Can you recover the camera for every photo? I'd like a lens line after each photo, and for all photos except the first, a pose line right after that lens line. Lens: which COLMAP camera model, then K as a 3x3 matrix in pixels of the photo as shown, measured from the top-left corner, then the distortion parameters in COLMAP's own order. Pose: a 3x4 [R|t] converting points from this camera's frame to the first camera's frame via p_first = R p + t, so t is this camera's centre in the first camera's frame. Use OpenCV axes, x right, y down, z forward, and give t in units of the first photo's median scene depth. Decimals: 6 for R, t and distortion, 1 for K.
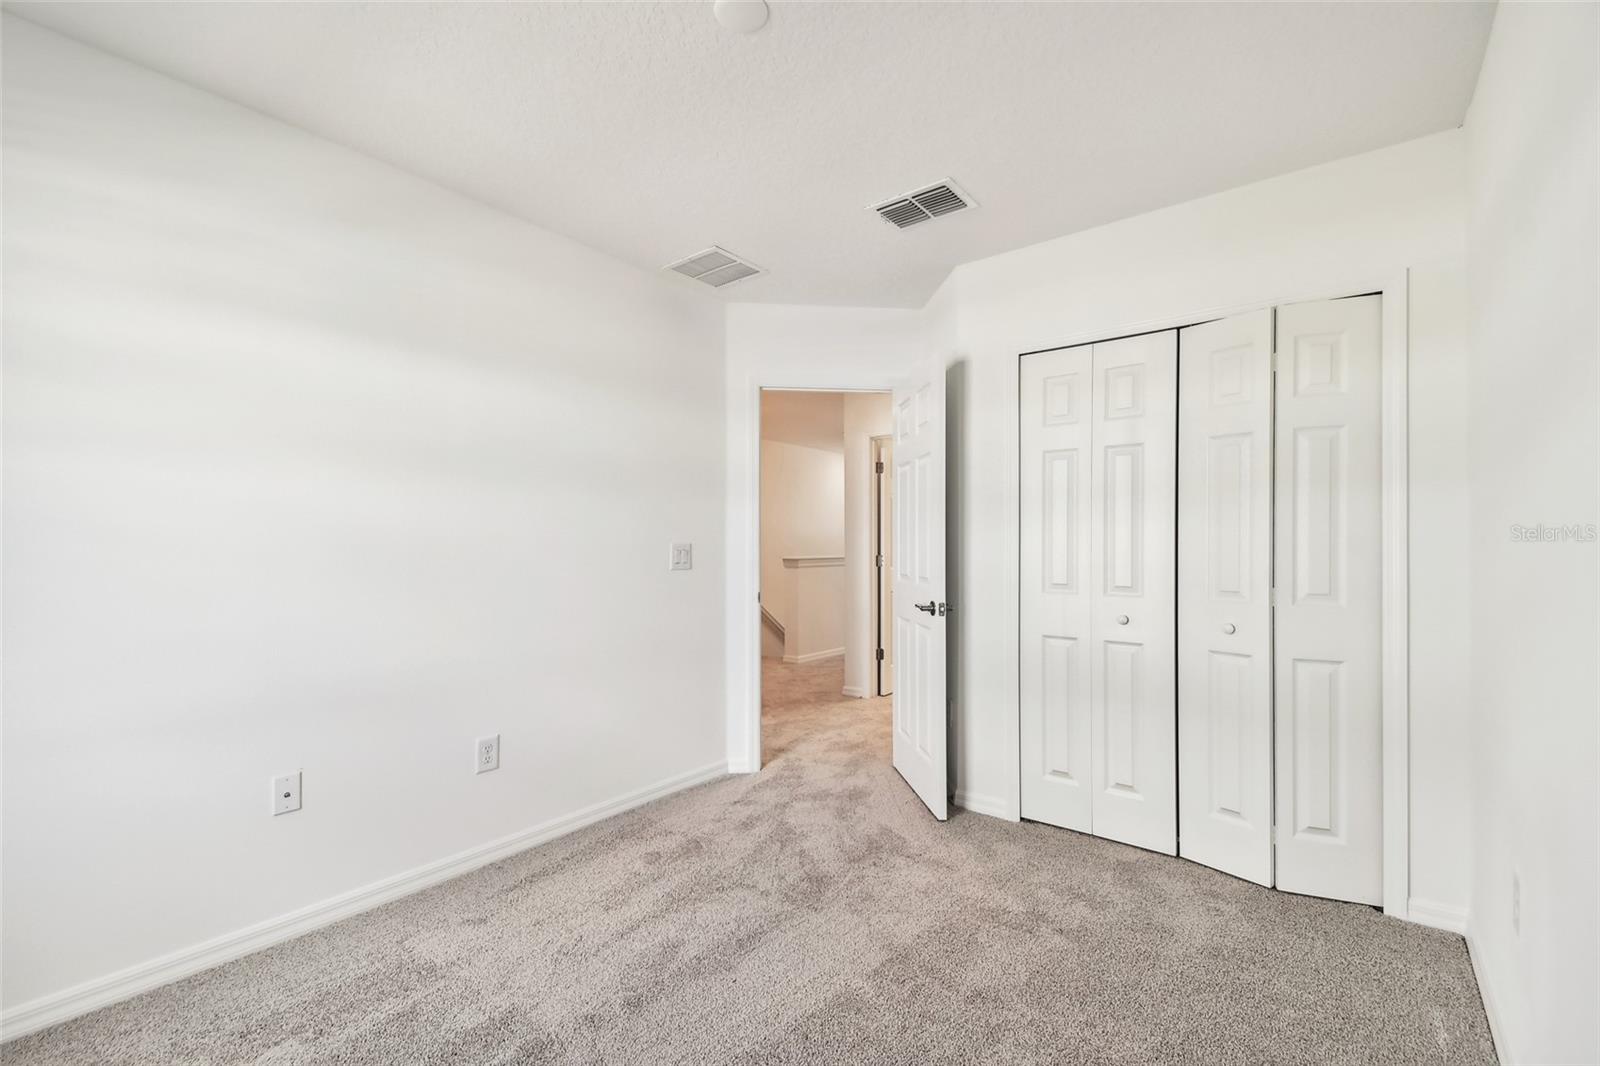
lens RADIAL K [[702.4, 0, 783.7], [0, 702.4, 537.9], [0, 0, 1]] dist [0.043945, -0.000225]
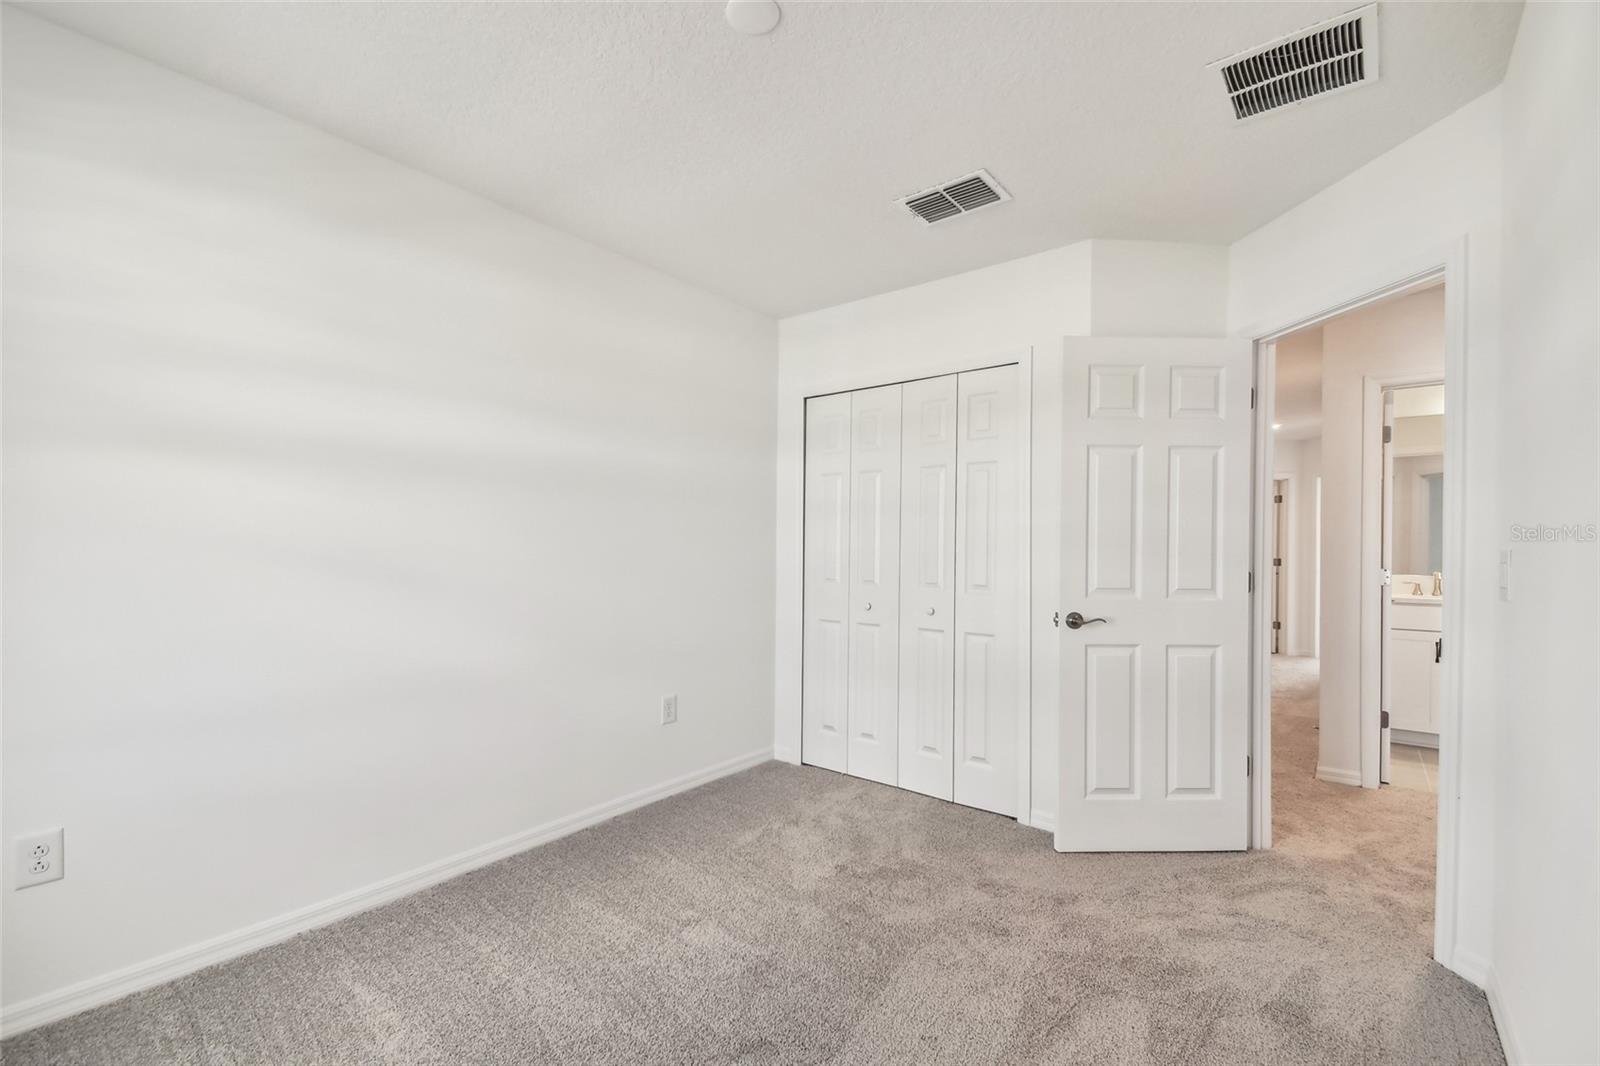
lens RADIAL K [[720.8, 0, 790.6], [0, 720.8, 543.3], [0, 0, 1]] dist [0.015477, -0.000296]
pose [[0.999851, -0.000257, -0.017239, 0.340198], [0.000284, 0.999999, 0.001552, -0.002069], [0.017238, -0.001556, 0.999850, -0.301827]]
